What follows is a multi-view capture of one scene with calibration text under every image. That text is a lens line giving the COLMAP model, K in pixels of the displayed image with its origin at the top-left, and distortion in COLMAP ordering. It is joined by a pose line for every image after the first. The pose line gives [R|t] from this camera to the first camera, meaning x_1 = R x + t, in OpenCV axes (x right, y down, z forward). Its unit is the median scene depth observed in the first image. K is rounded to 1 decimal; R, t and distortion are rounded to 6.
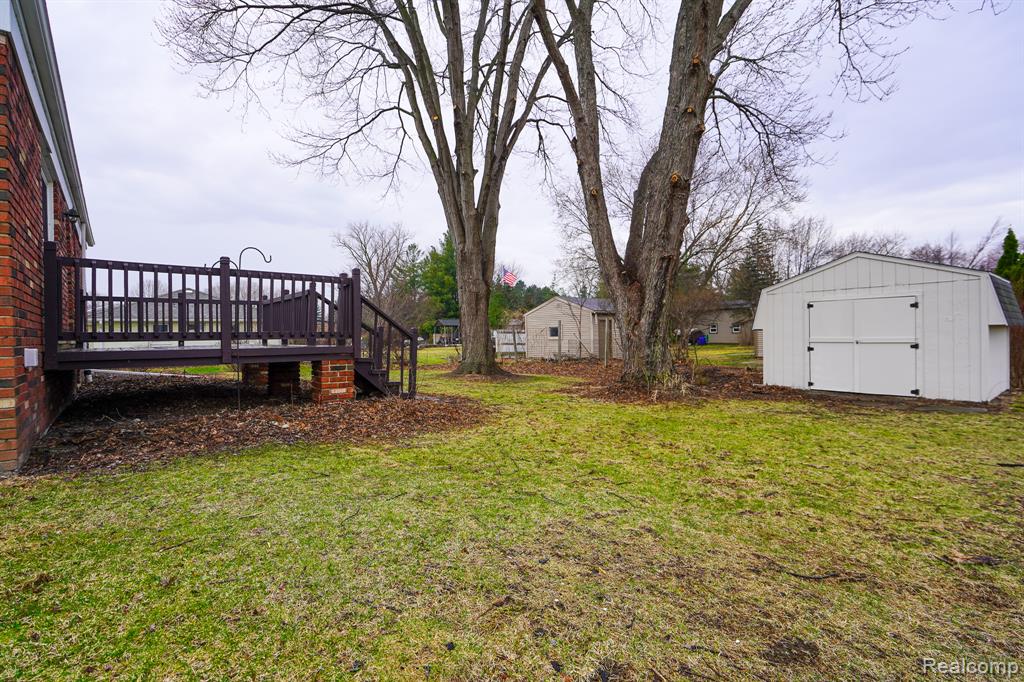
lens RADIAL K [[460.2, 0, 514.2], [0, 460.2, 338.9], [0, 0, 1]] dist [-0.004515, 0.001223]
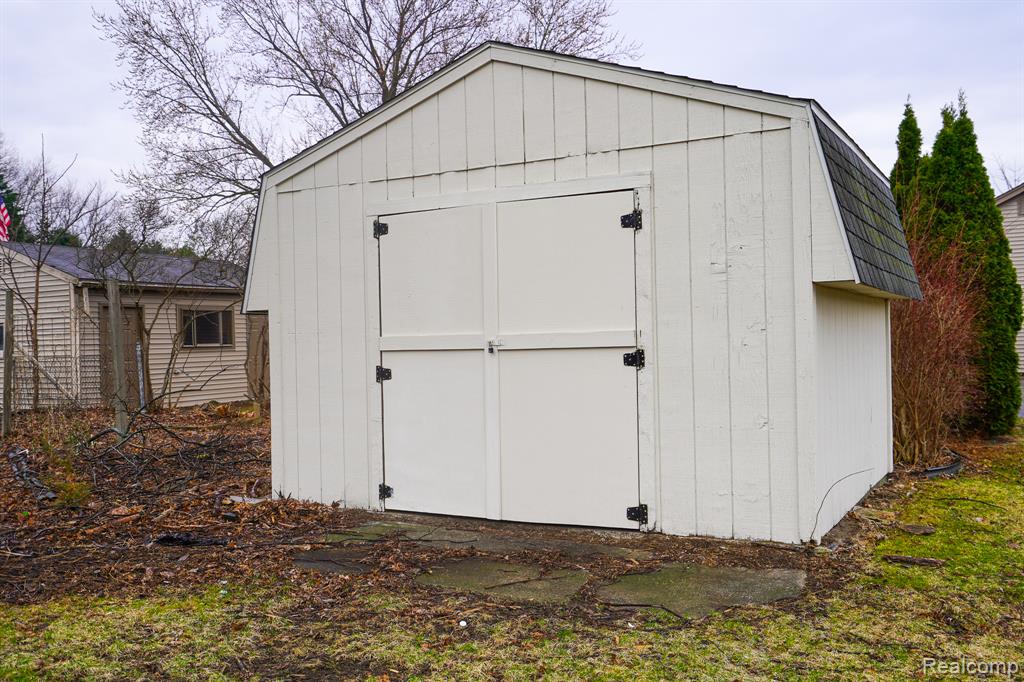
lens RADIAL K [[961.9, 0, 512.9], [0, 961.9, 345.6], [0, 0, 1]] dist [0.001049, 0.000000]
pose [[0.916578, -0.006315, 0.399805, 0.551819], [0.011701, 0.999871, -0.011032, 0.013497], [-0.399684, 0.014789, 0.916534, 0.461919]]
